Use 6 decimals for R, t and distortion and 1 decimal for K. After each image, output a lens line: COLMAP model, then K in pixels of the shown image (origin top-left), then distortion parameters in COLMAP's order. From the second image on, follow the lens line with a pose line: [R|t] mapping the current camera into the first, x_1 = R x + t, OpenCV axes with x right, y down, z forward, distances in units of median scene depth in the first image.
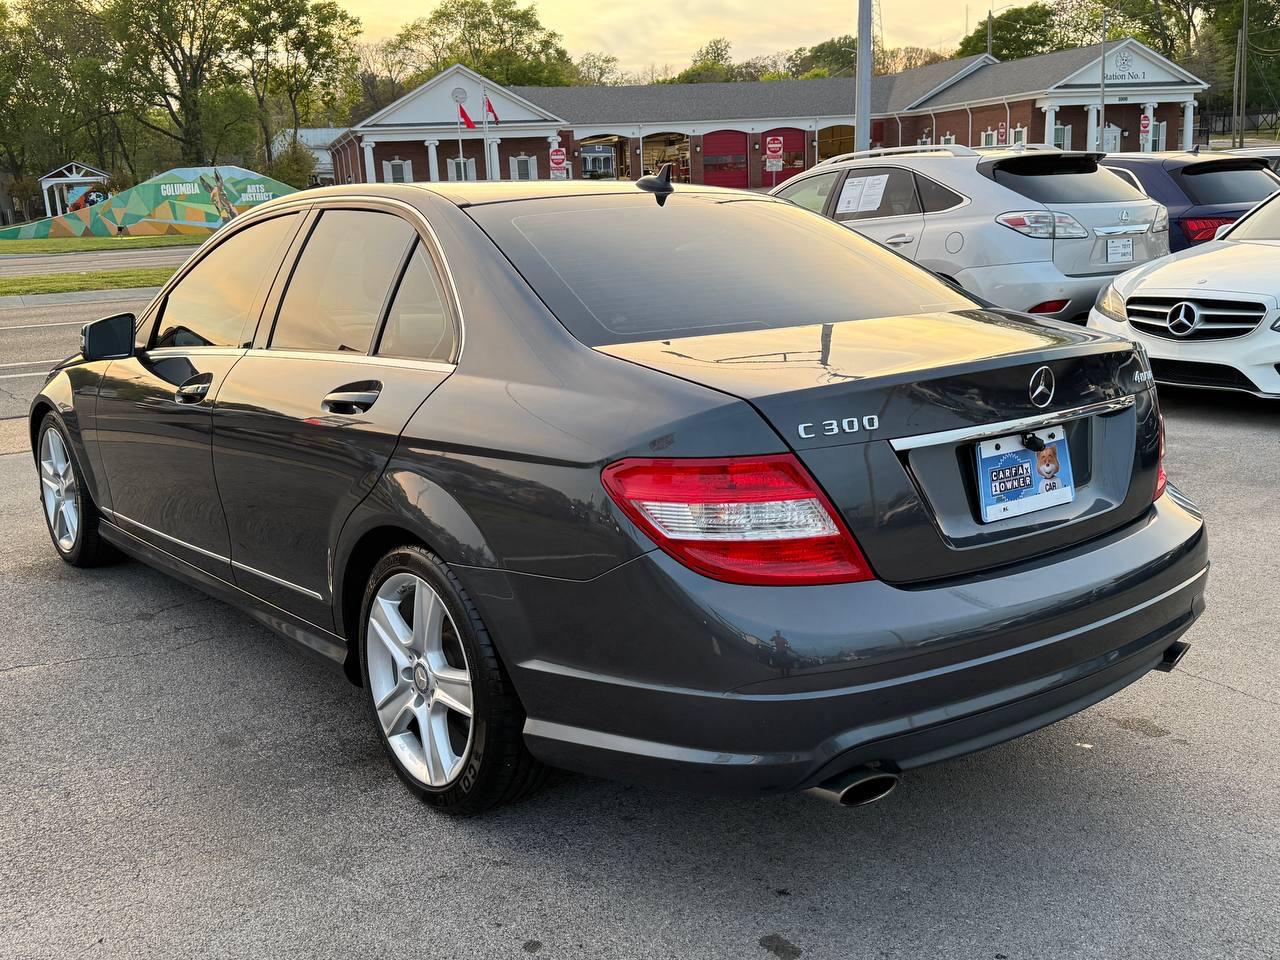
lens RADIAL K [[1316.1, 0, 640.9], [0, 1316.1, 492.1], [0, 0, 1]] dist [0.196692, -0.389905]
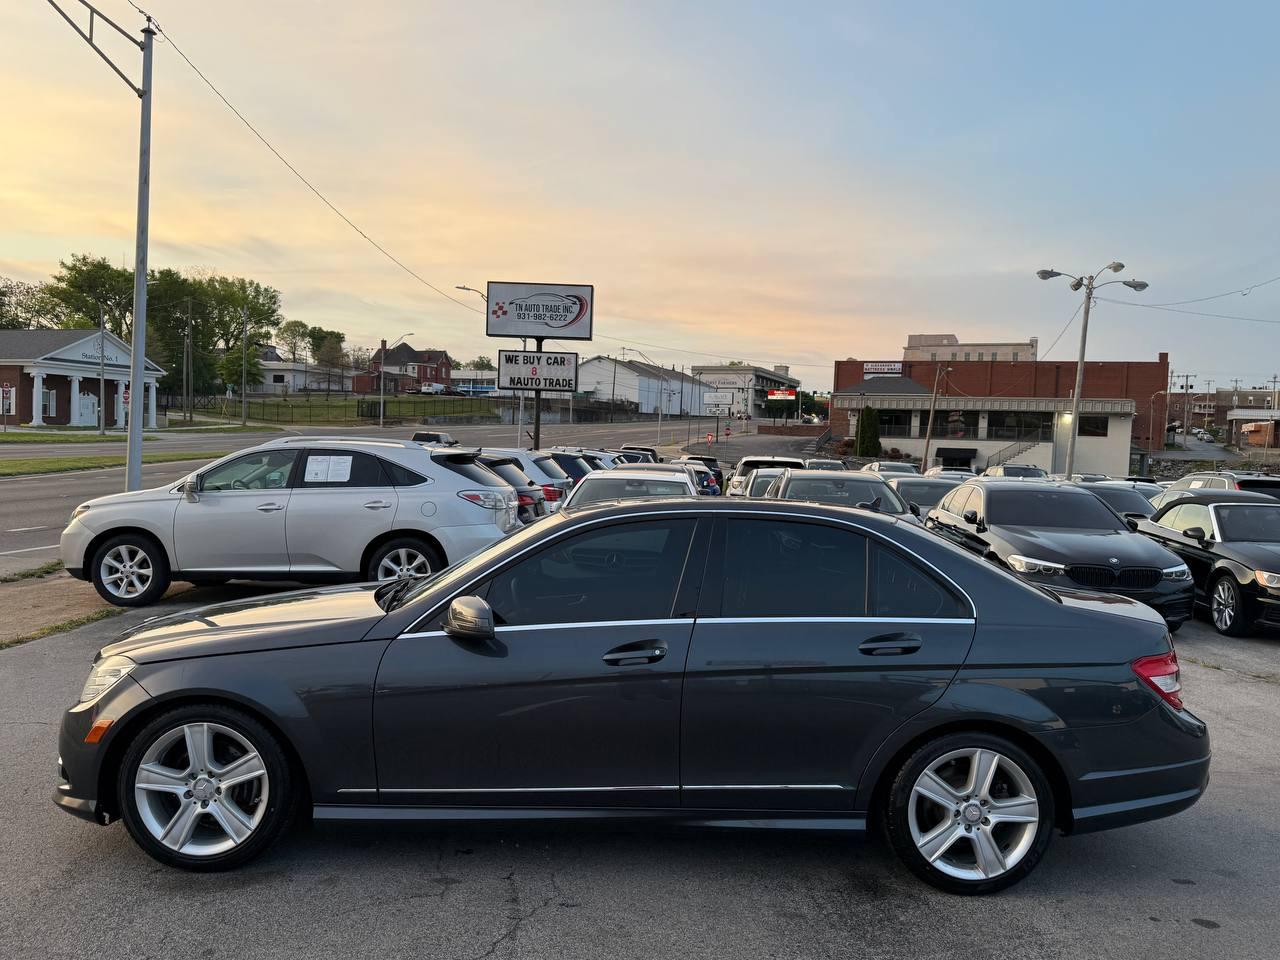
lens RADIAL K [[1031.9, 0, 668.0], [0, 1031.9, 463.5], [0, 0, 1]] dist [0.003915, 0.001647]
pose [[0.582807, 0.048051, 0.811188, -0.430428], [0.116220, 0.983059, -0.141732, -0.044023], [-0.804257, 0.176878, 0.567349, 0.150001]]
